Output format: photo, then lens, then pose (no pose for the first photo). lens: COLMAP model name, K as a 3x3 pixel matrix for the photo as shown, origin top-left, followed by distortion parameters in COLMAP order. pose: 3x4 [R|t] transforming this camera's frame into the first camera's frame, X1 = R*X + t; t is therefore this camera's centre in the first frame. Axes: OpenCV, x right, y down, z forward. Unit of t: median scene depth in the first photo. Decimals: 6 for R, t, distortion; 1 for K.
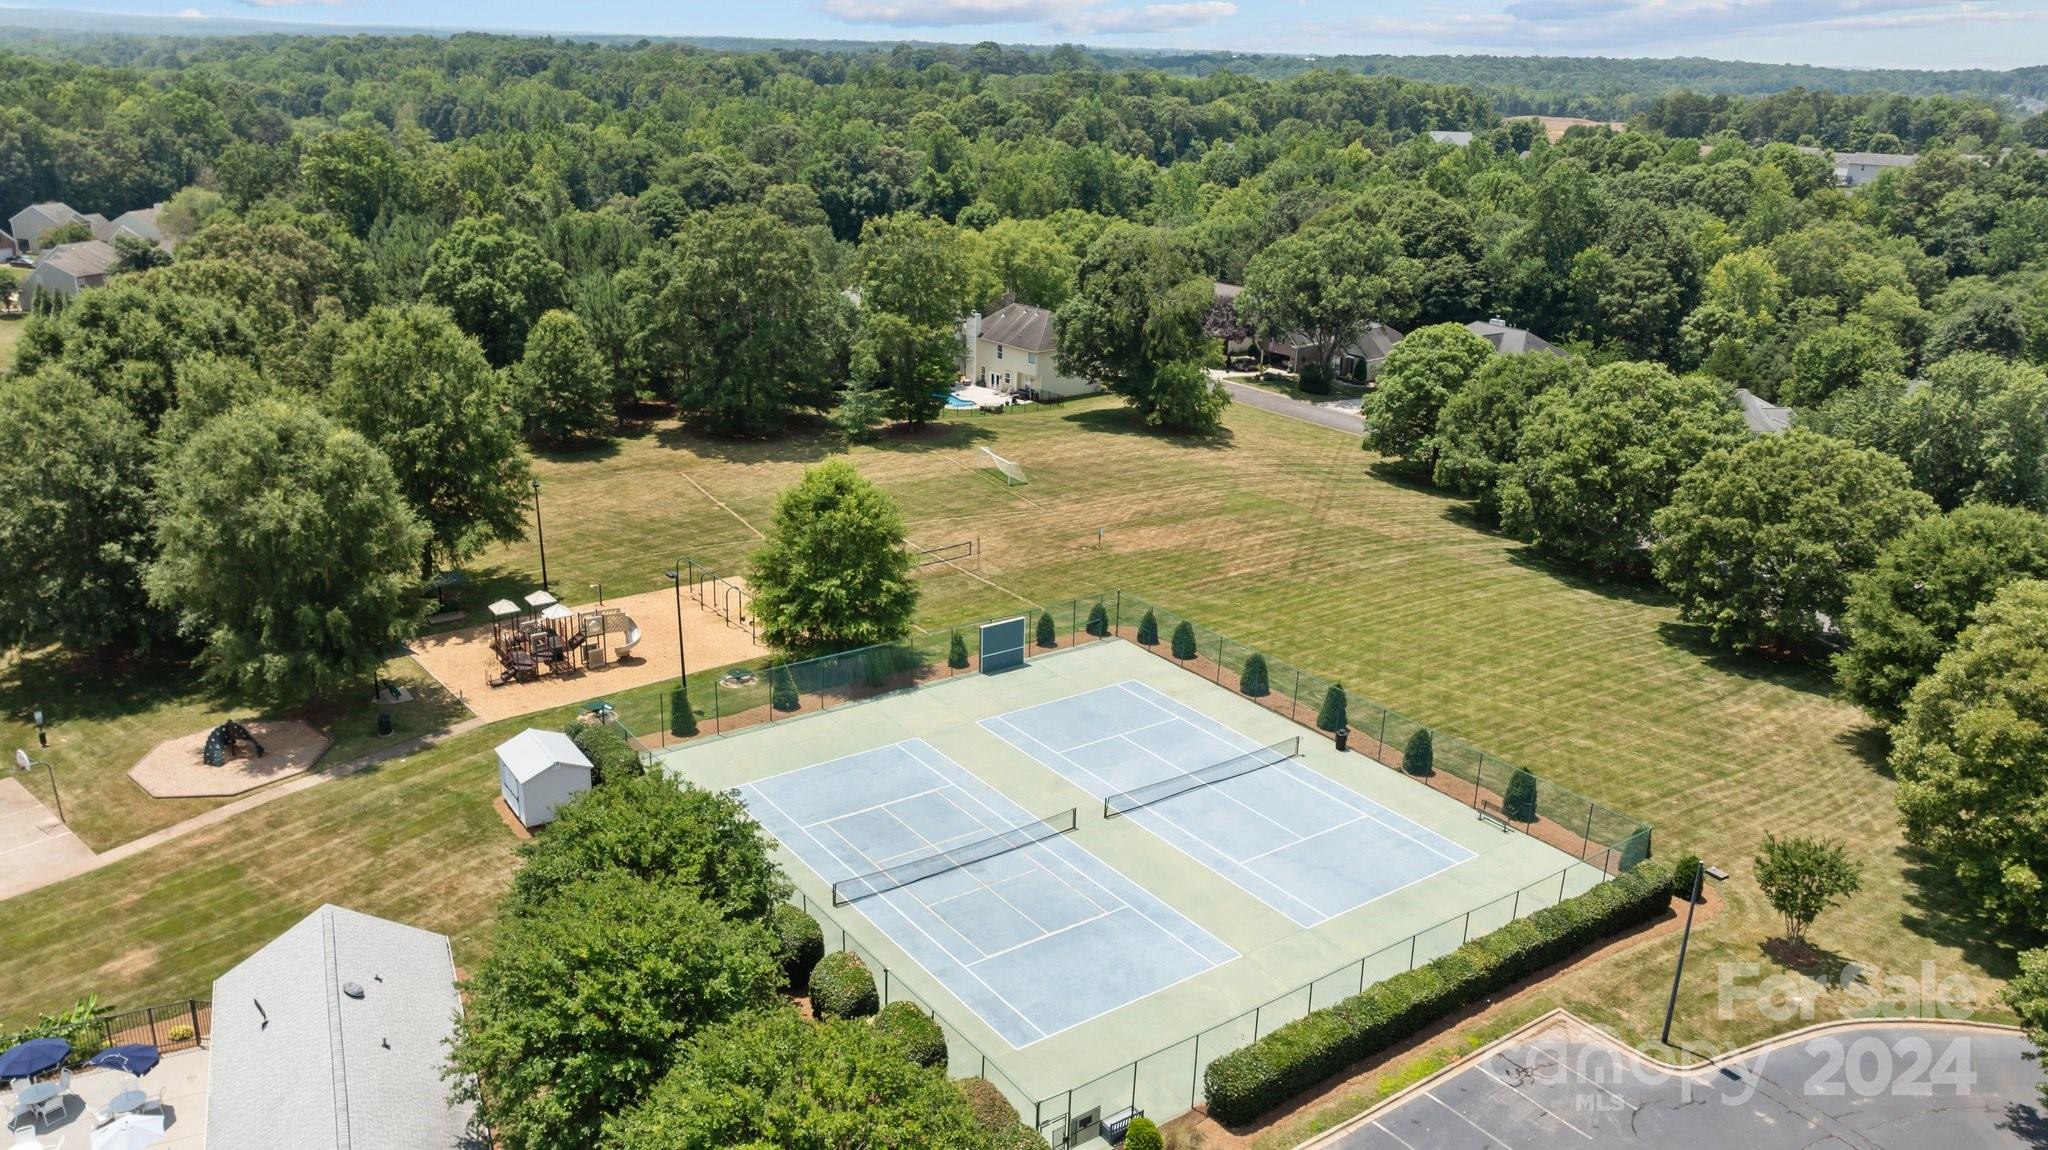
lens RADIAL K [[1464.8, 0, 1024.0], [0, 1464.8, 575.0], [0, 0, 1]] dist [-0.031290, 0.009297]
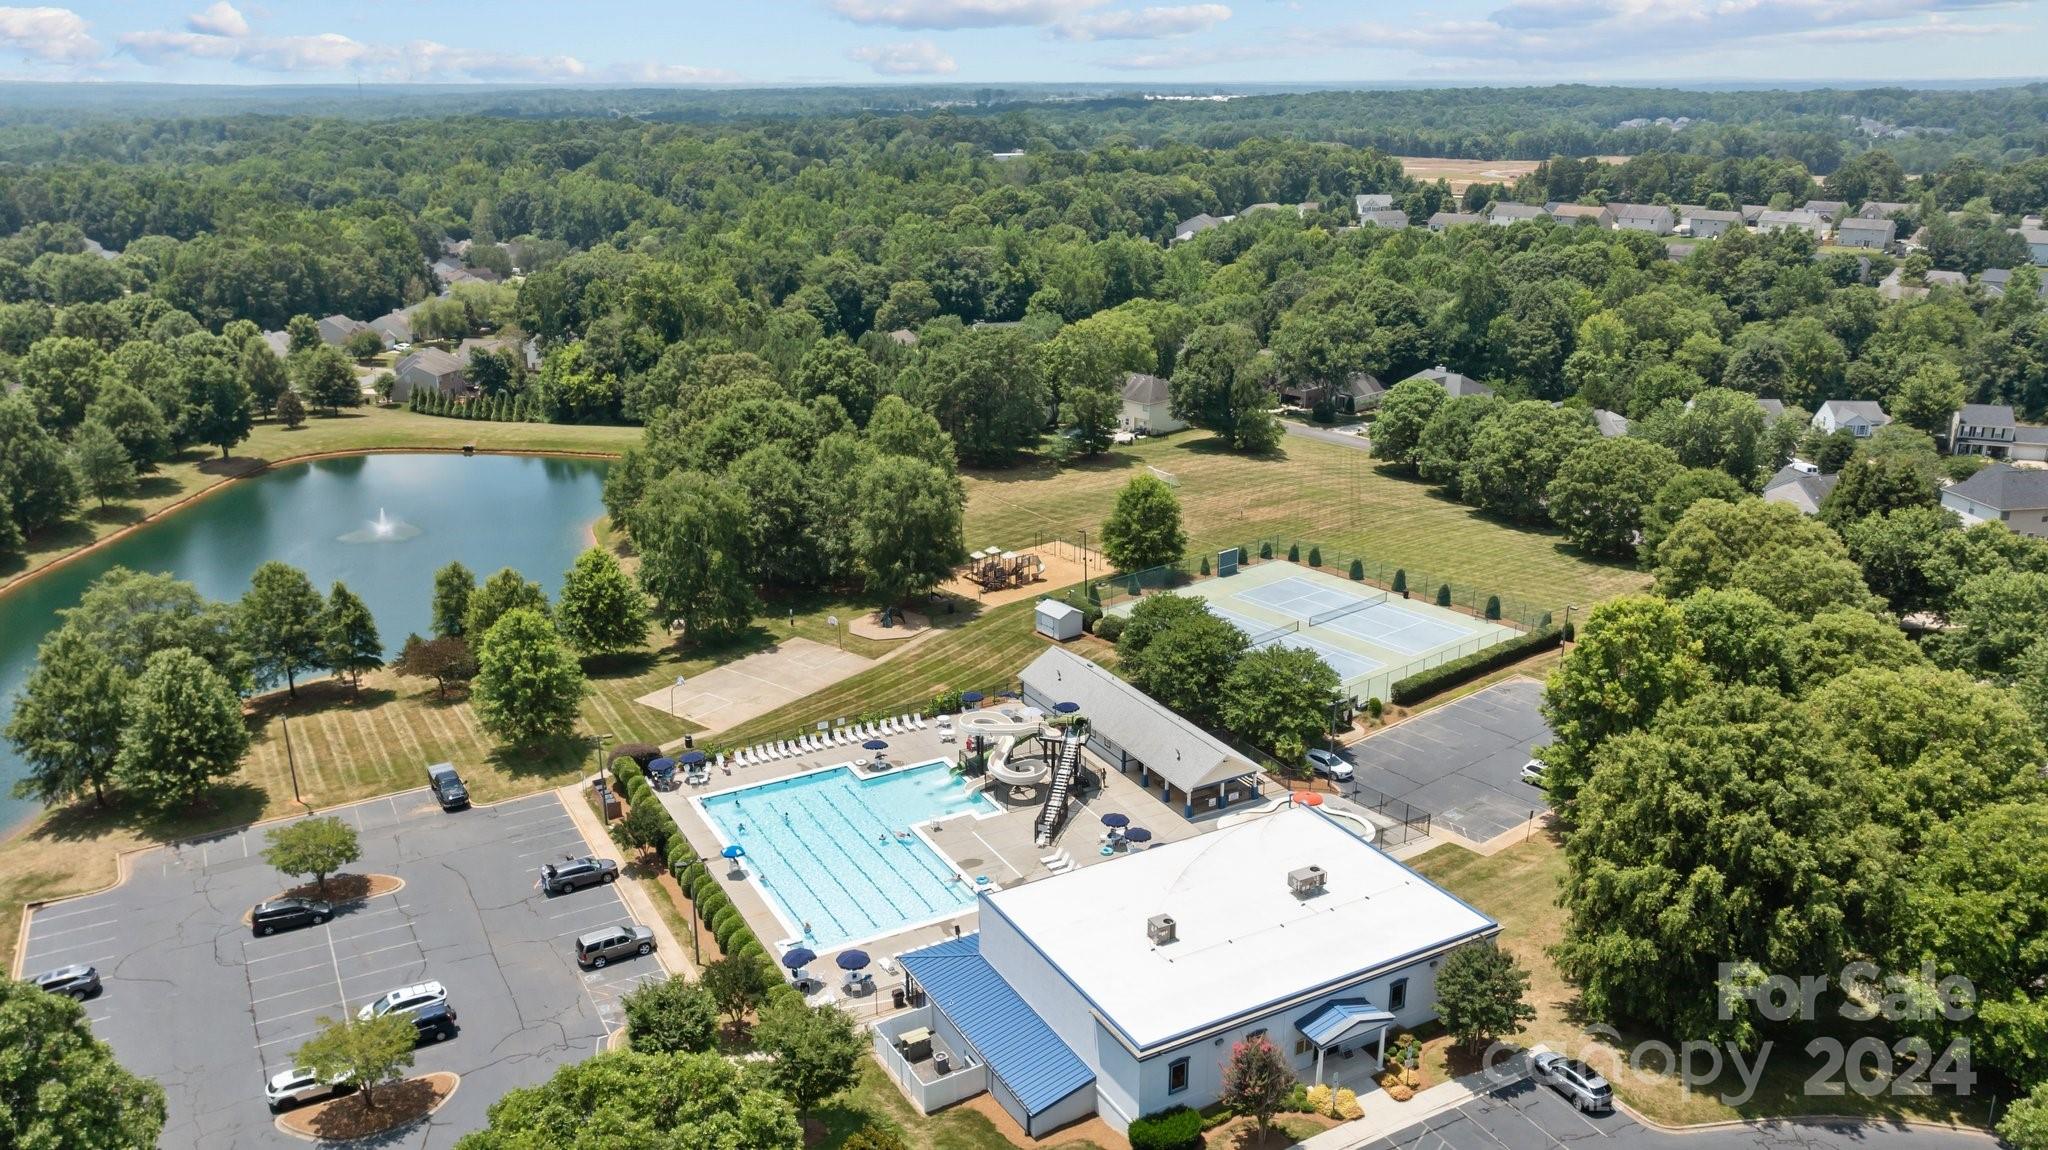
lens RADIAL K [[1434.5, 0, 1024.0], [0, 1434.5, 575.0], [0, 0, 1]] dist [-0.024831, -0.003216]
pose [[0.997691, -0.048470, 0.047569, -0.230194], [0.049265, 0.998663, -0.015676, 0.049009], [-0.046746, 0.017983, 0.998745, -0.555757]]
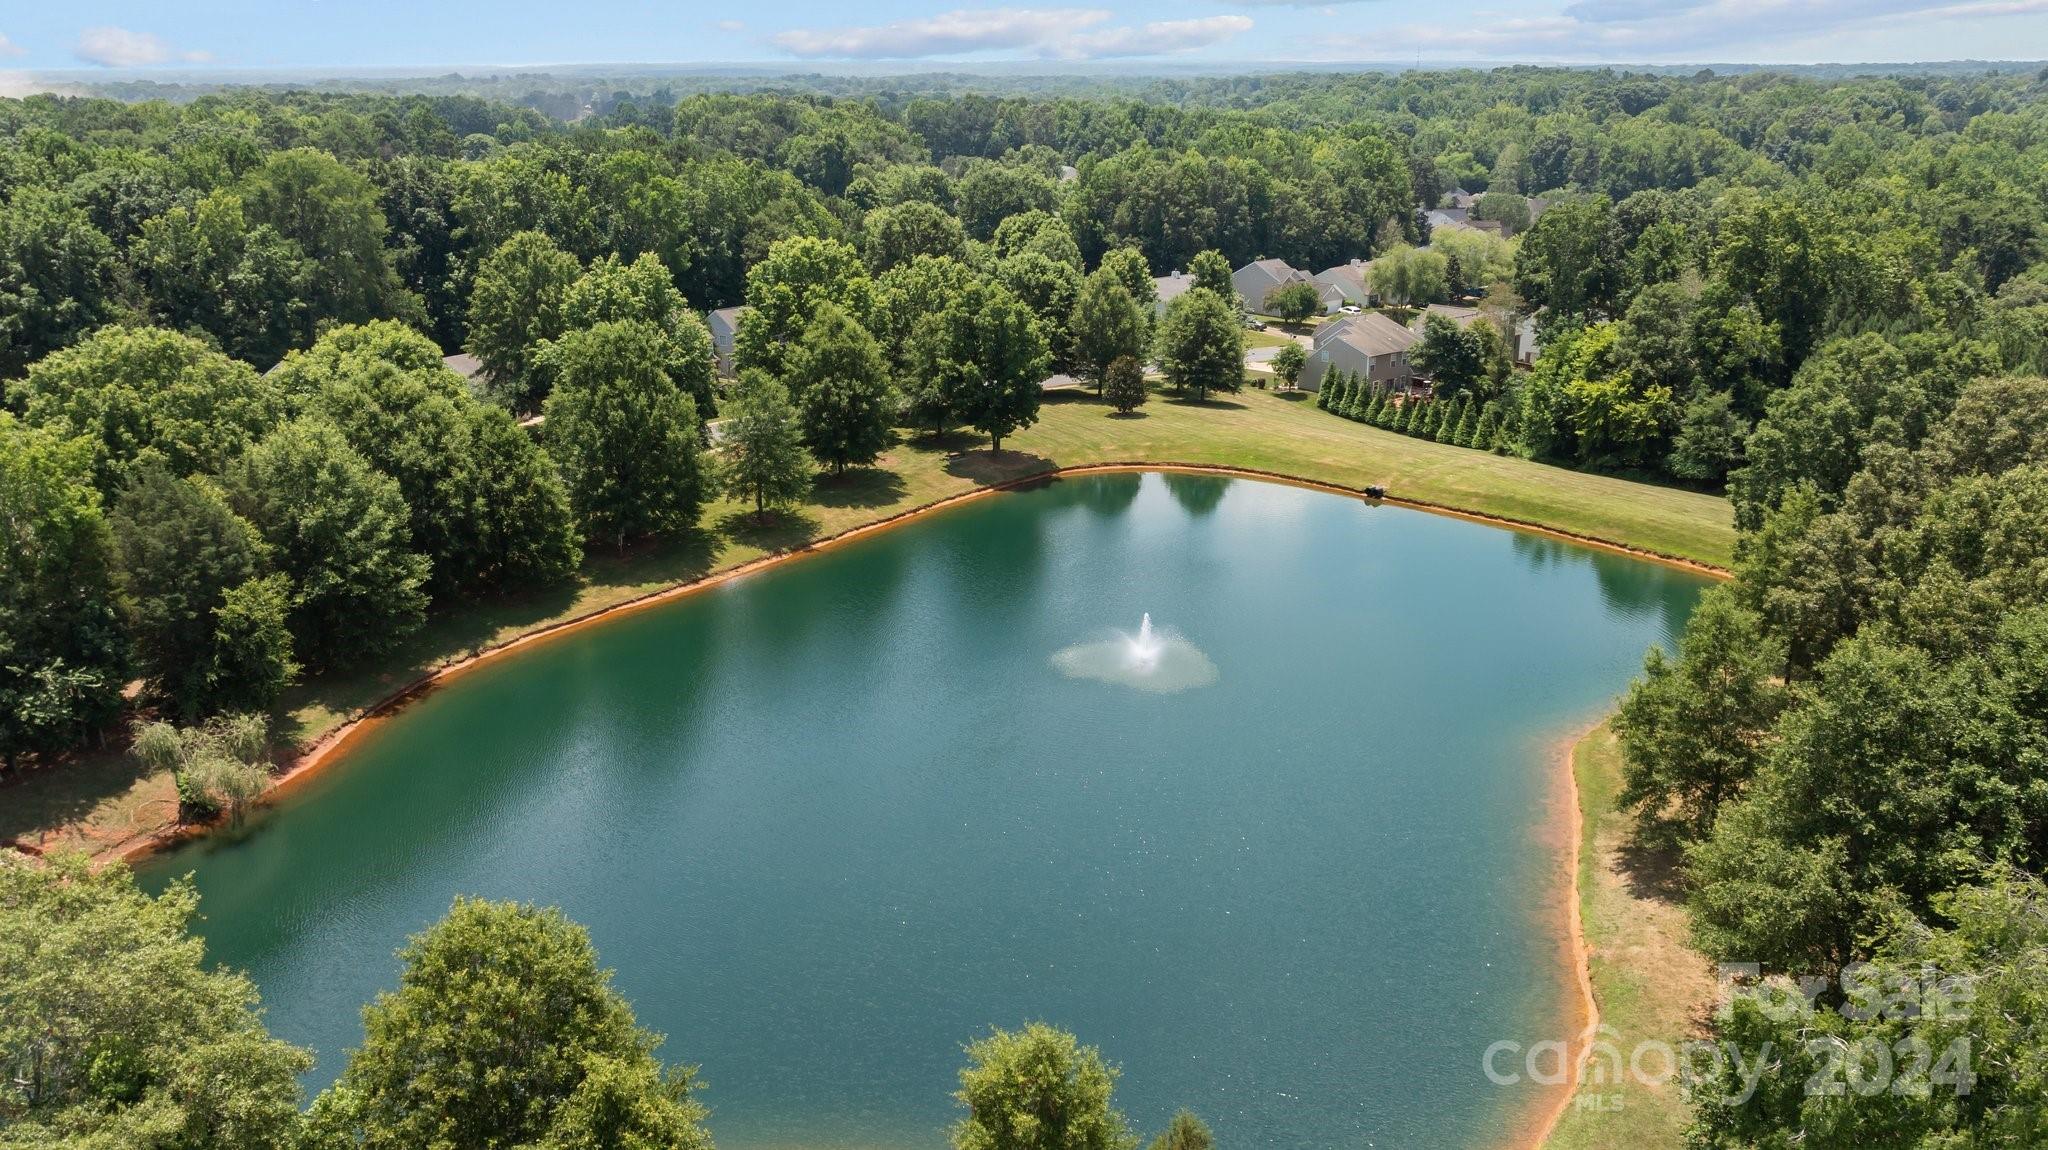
lens RADIAL K [[1534.3, 0, 1024.0], [0, 1534.3, 575.0], [0, 0, 1]] dist [-0.039544, -0.006475]
pose [[0.825906, 0.136441, -0.547049, -0.427707], [-0.154315, 0.987931, 0.013426, -0.079613], [0.542278, 0.073329, 0.836993, 0.180809]]
